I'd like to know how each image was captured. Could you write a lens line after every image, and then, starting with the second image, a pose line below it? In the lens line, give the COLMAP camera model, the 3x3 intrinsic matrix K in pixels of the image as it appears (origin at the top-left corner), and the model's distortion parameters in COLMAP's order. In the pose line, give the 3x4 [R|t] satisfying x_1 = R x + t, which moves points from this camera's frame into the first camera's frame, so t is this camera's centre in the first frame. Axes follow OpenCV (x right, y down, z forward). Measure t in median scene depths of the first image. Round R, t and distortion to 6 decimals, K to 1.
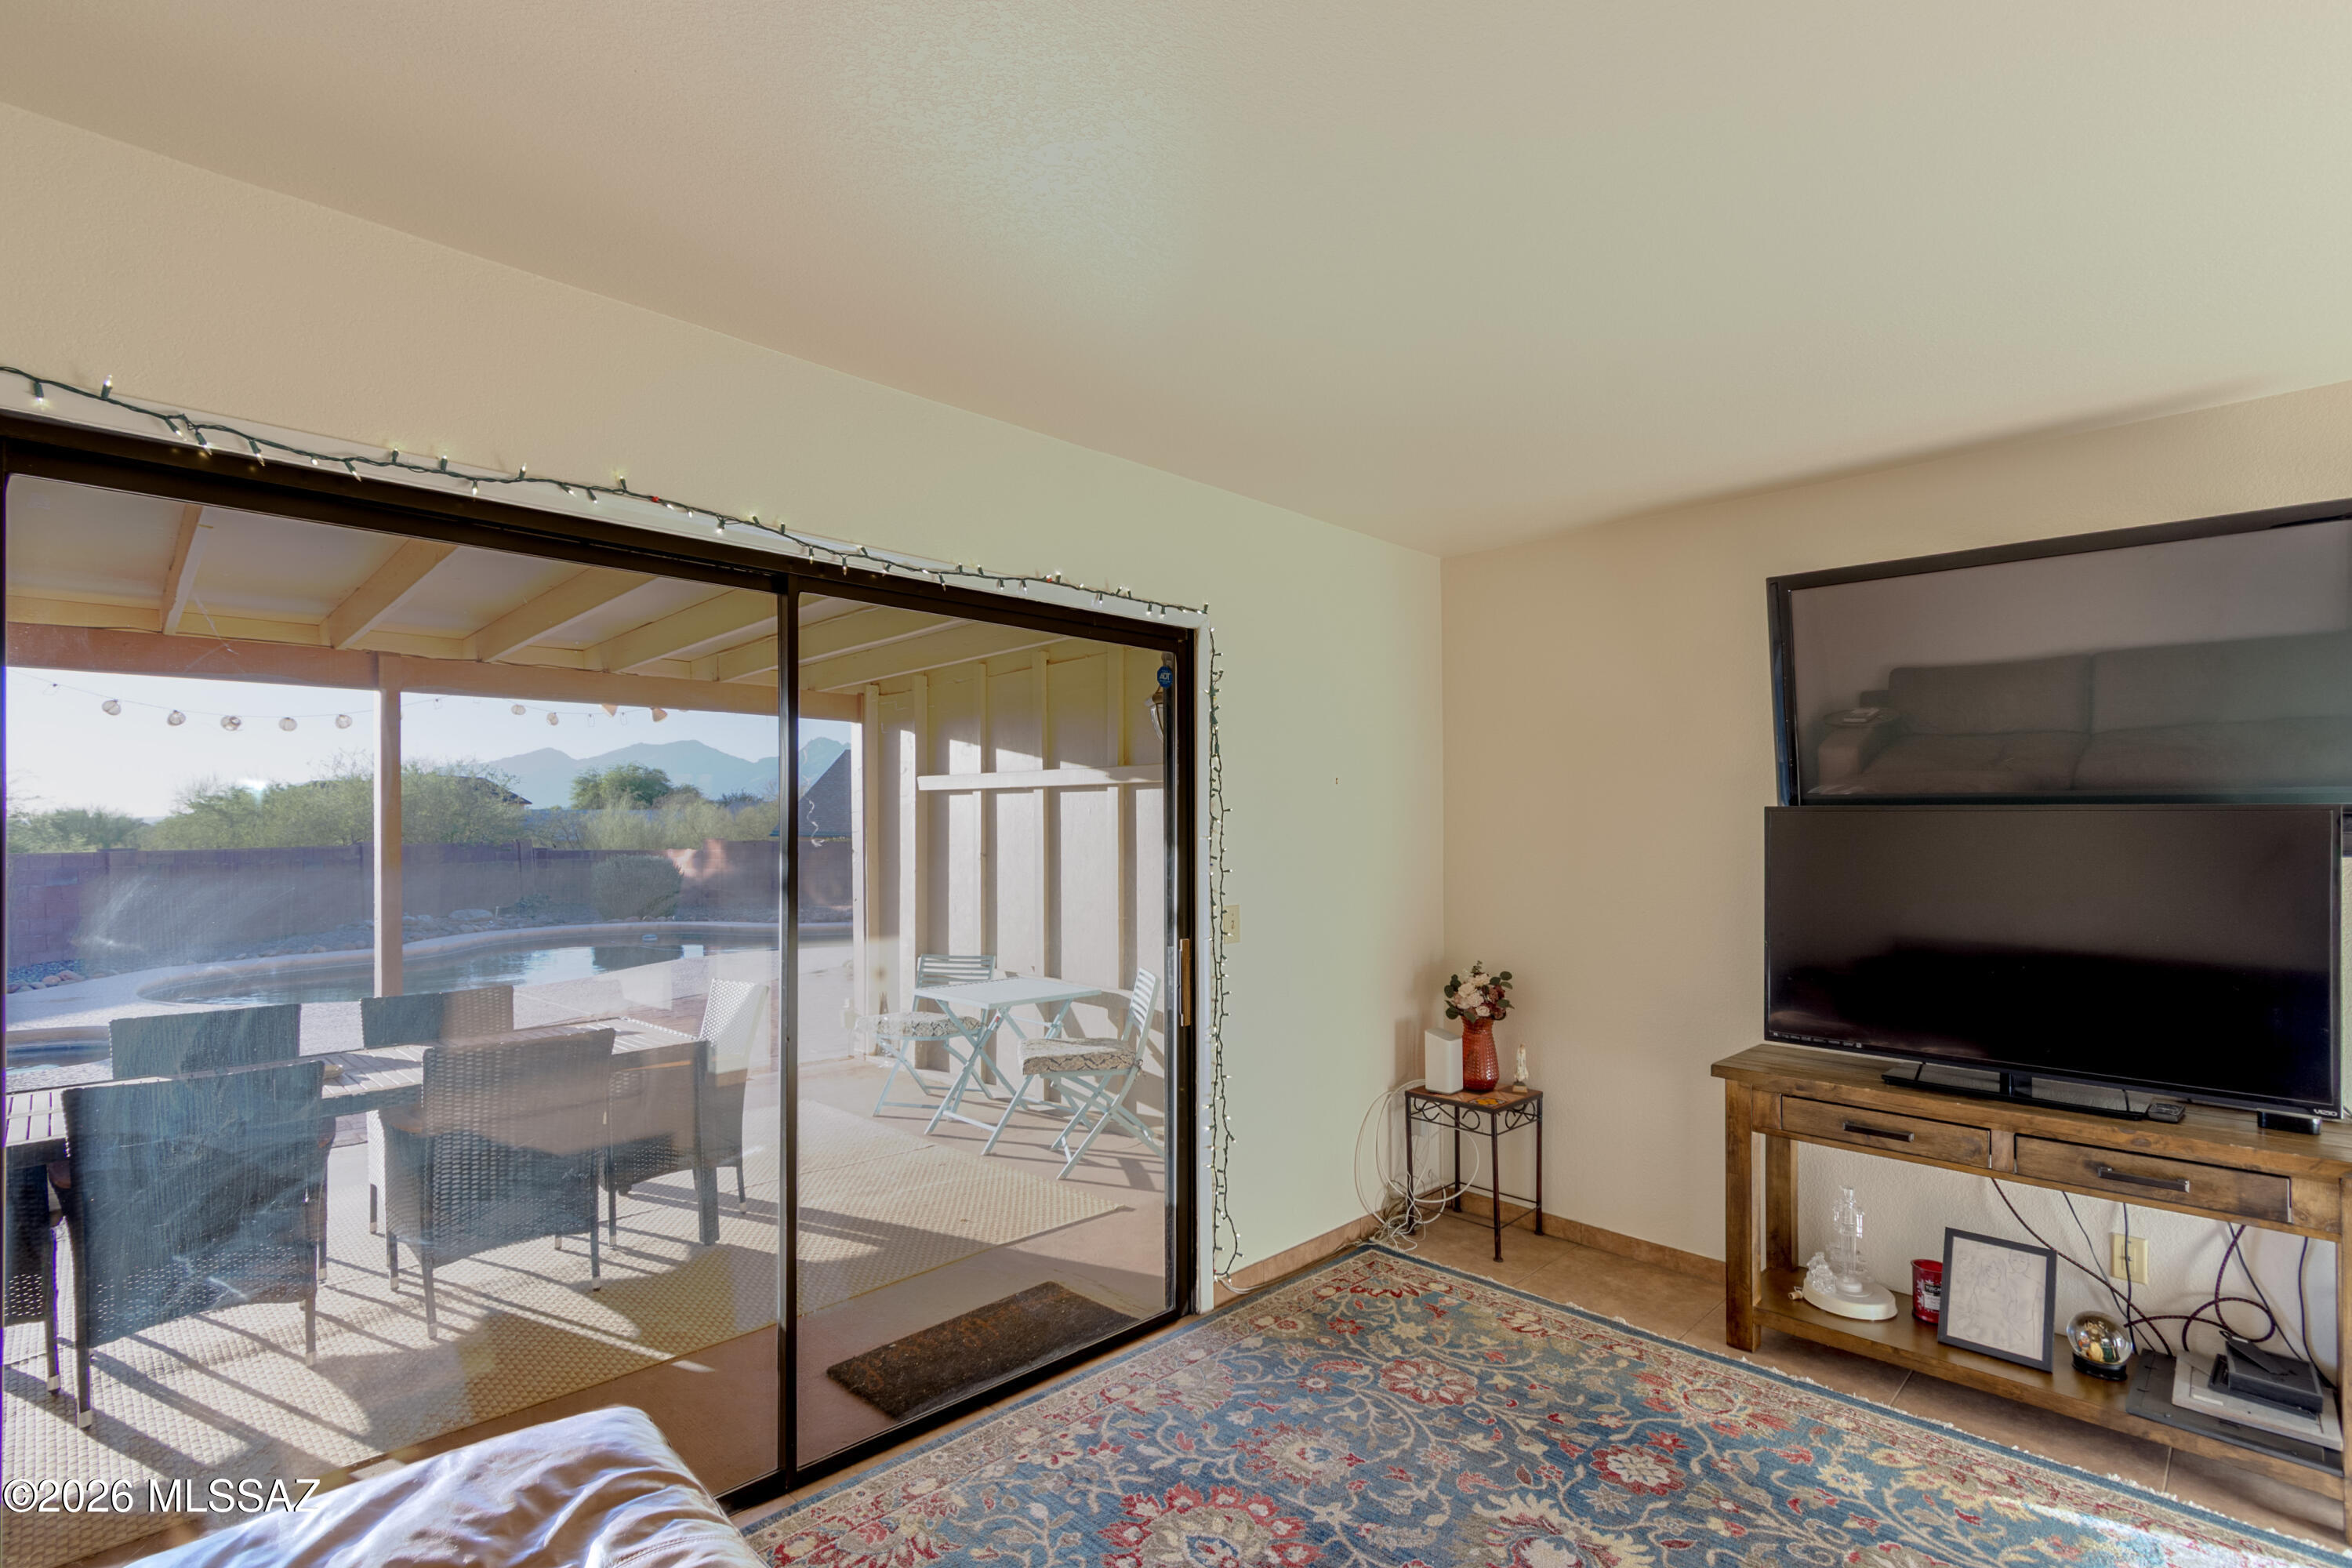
lens RADIAL K [[1084.5, 0, 1222.1], [0, 1084.5, 814.8], [0, 0, 1]] dist [0.003631, -0.002091]
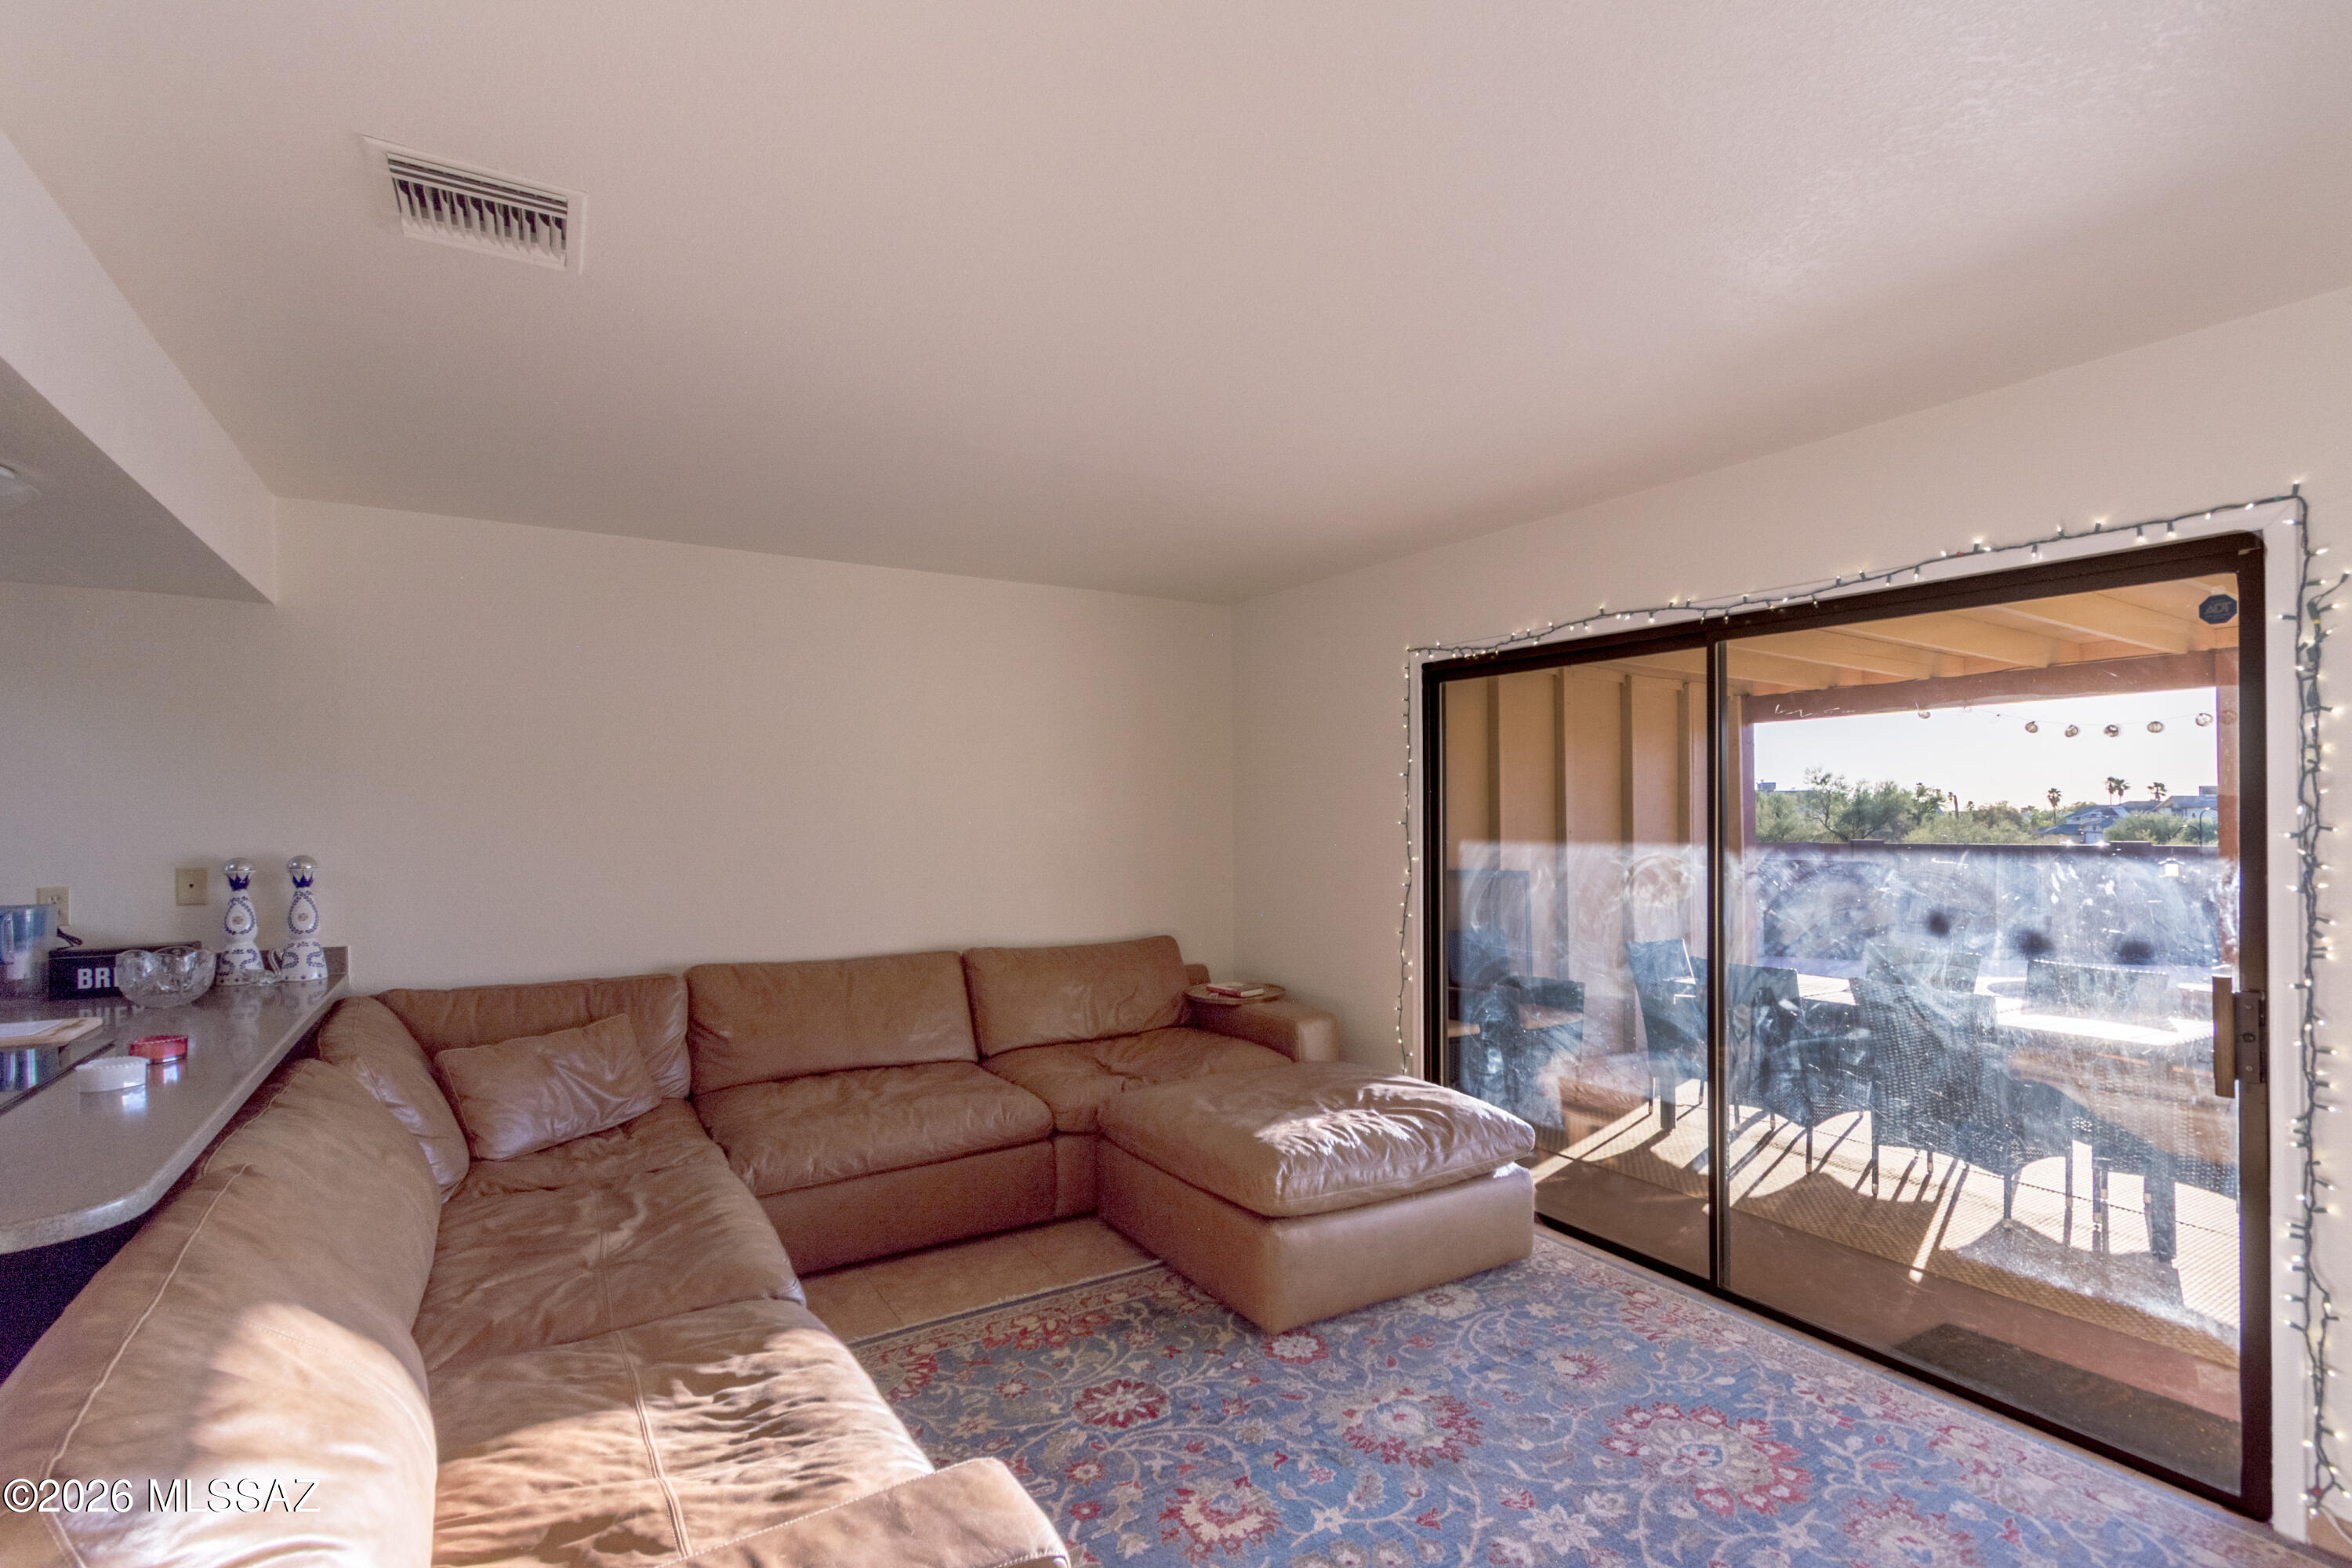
lens RADIAL K [[1084.5, 0, 1178.5], [0, 1084.5, 802.6], [0, 0, 1]] dist [0.003631, -0.002091]
pose [[-0.245669, -0.012885, -0.969268, 0.933574], [0.005399, 0.999878, -0.014660, 0.011232], [0.969339, -0.008835, -0.245569, 0.576697]]
